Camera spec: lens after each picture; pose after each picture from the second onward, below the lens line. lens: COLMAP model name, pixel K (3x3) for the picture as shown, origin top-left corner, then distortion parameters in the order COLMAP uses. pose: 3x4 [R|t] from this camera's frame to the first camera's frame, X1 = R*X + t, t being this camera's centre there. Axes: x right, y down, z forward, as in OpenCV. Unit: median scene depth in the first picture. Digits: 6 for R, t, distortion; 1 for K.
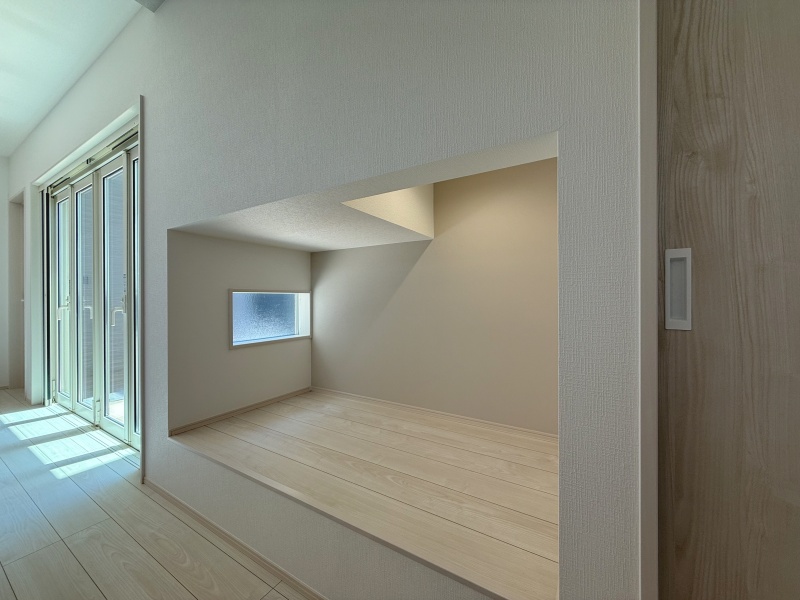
lens RADIAL K [[319.5, 0, 395.5], [0, 319.5, 300.2], [0, 0, 1]] dist [-0.000358, -0.000027]
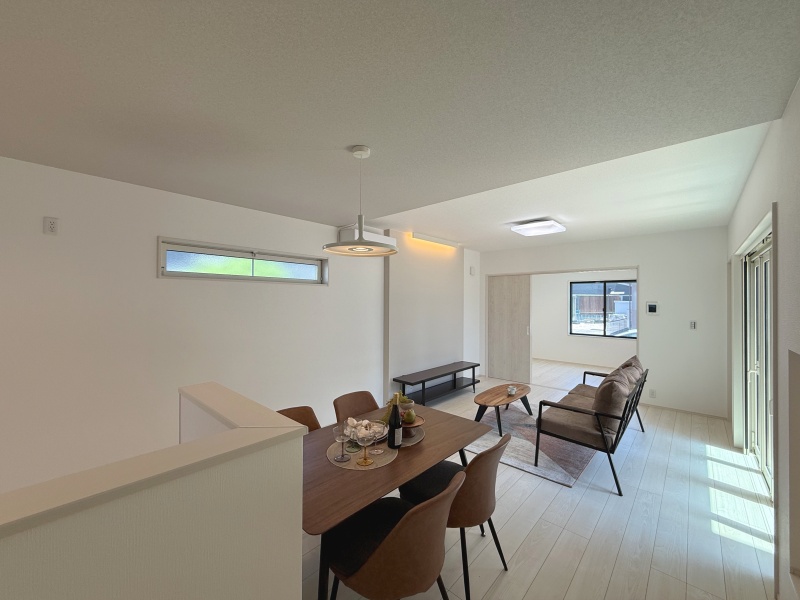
lens RADIAL K [[319.5, 0, 396.8], [0, 319.5, 298.2], [0, 0, 1]] dist [-0.000358, -0.000027]
pose [[-0.196882, -0.006120, -0.980408, 0.280887], [-0.001605, 0.999981, -0.005920, -0.236119], [0.980426, 0.000408, -0.196888, 0.035857]]
